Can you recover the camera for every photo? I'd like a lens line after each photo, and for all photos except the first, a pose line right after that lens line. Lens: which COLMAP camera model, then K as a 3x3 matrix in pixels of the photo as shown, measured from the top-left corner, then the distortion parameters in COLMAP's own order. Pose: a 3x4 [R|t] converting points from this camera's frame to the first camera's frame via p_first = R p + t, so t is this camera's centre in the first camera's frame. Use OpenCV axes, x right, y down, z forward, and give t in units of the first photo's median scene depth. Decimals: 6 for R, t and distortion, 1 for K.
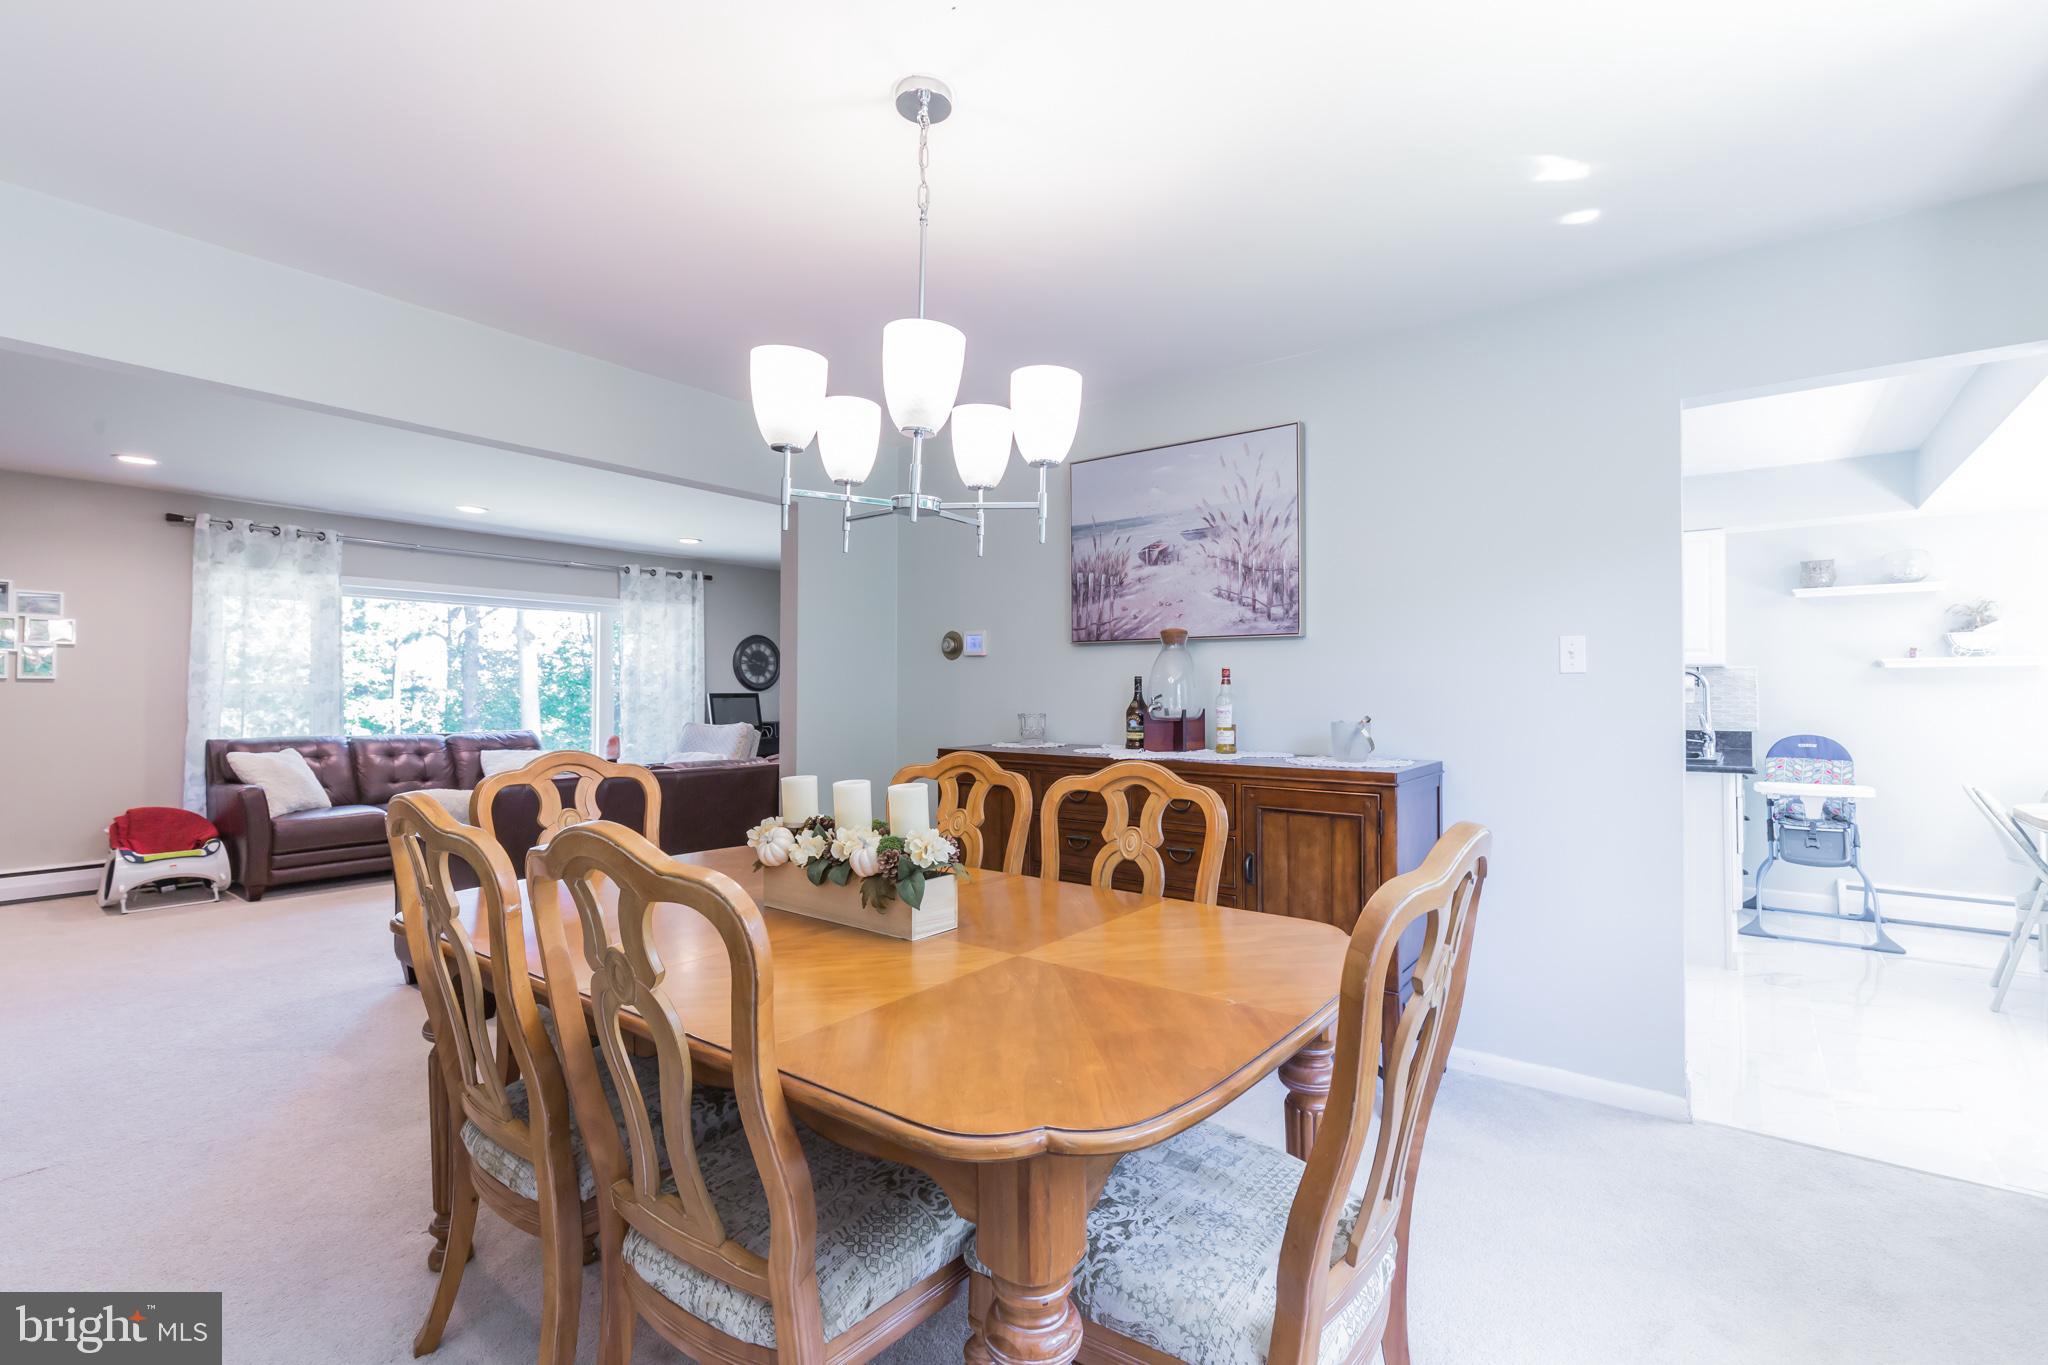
lens RADIAL K [[934.0, 0, 1024.8], [0, 934.0, 699.2], [0, 0, 1]] dist [0.005856, -0.000055]
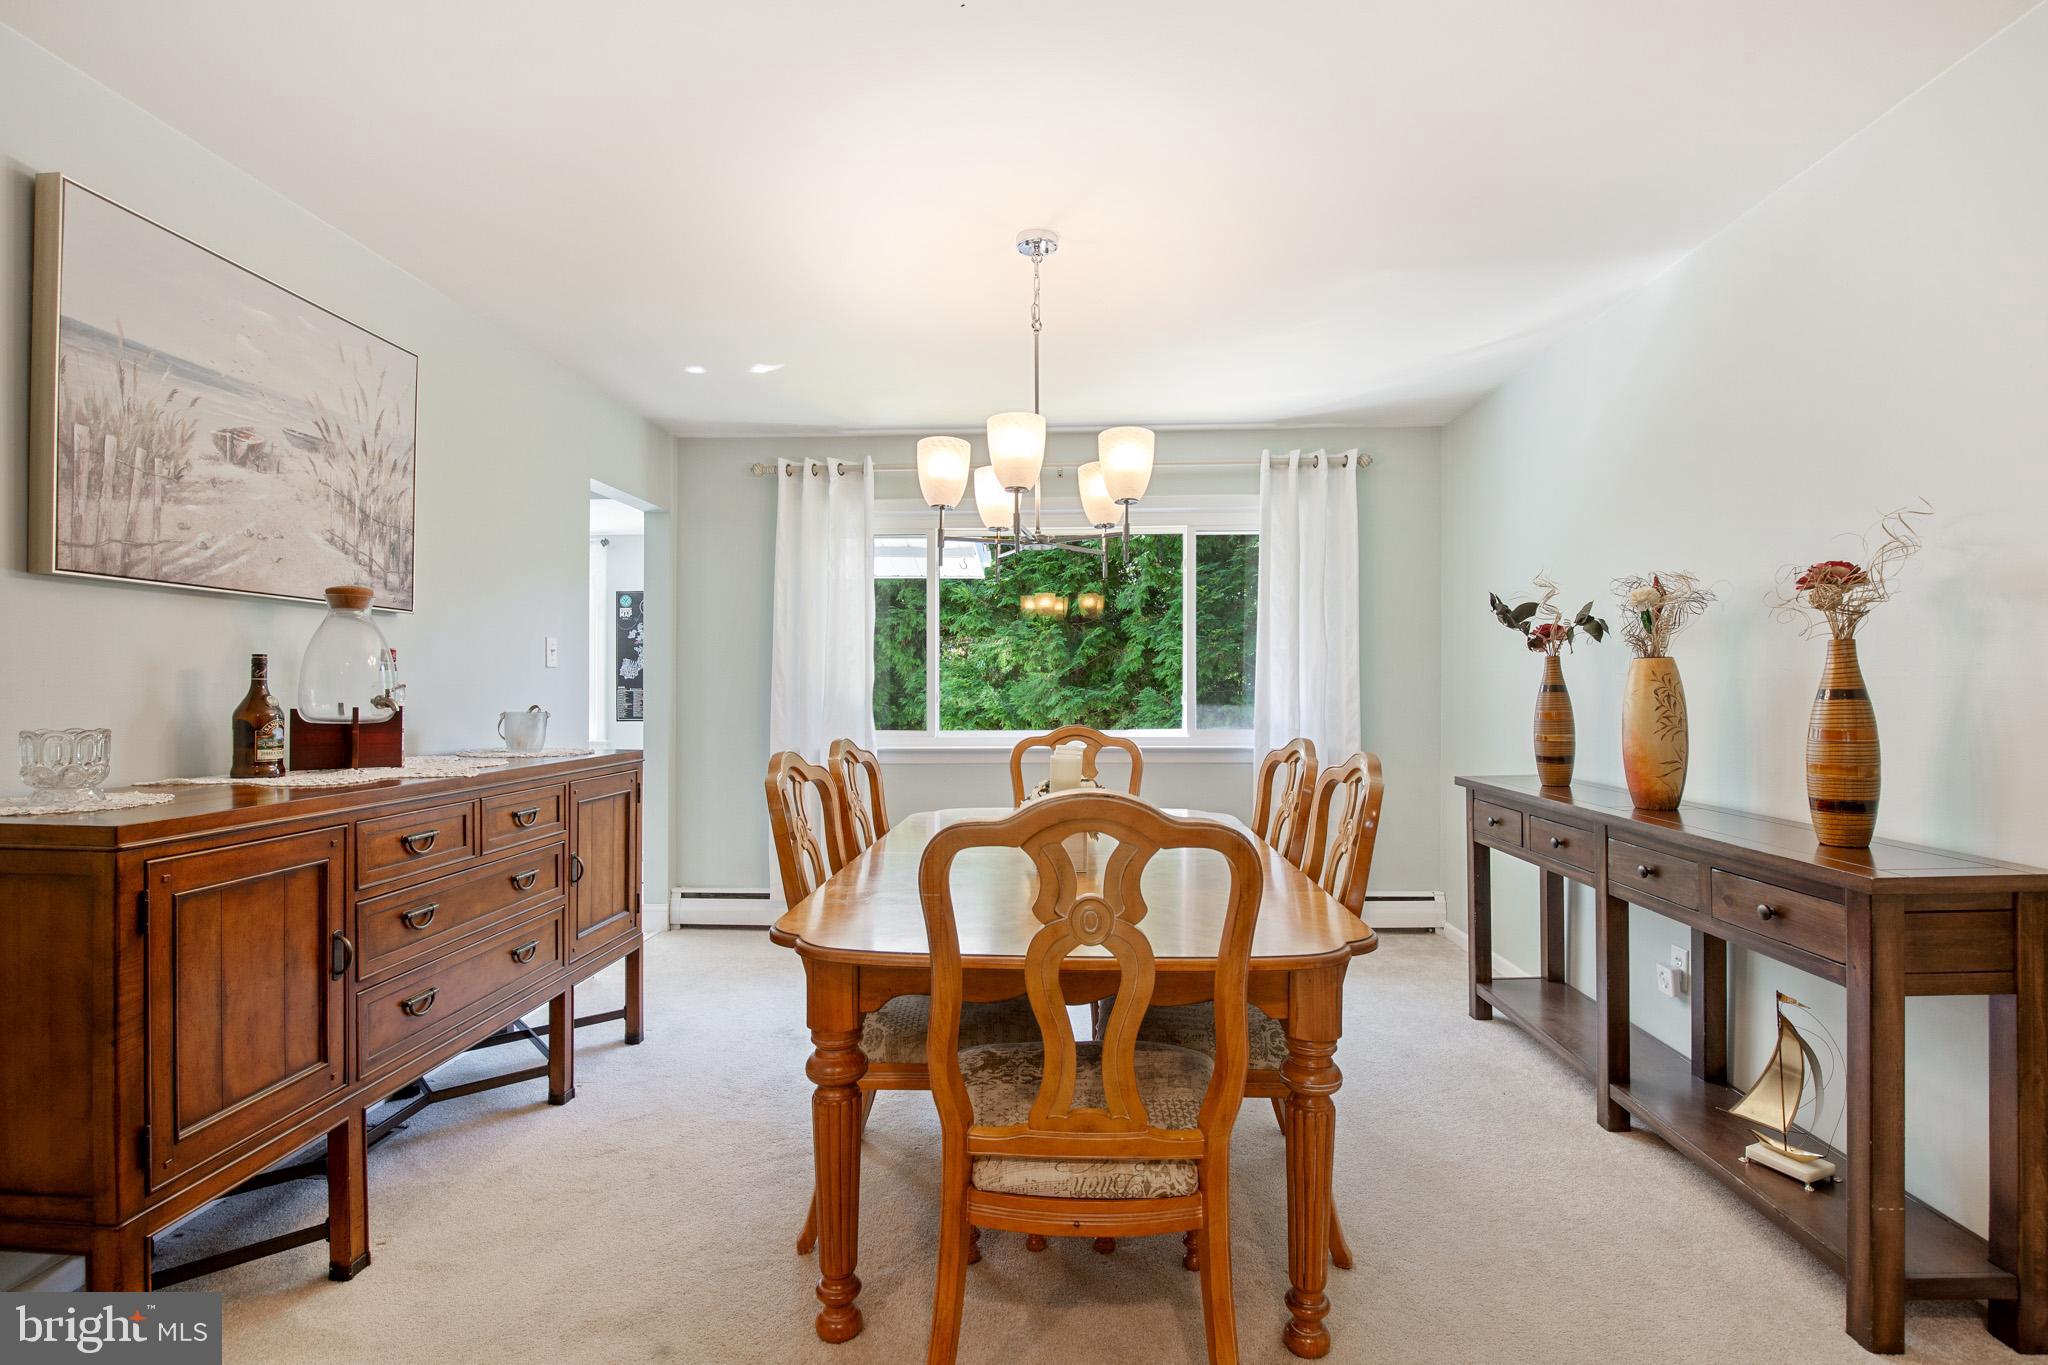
lens RADIAL K [[934.0, 0, 1028.4], [0, 934.0, 675.2], [0, 0, 1]] dist [0.005856, -0.000055]
pose [[-0.568212, 0.003468, 0.822875, -0.633484], [-0.001994, 0.999982, -0.005592, -0.009564], [-0.822880, -0.004818, -0.568195, 0.936615]]
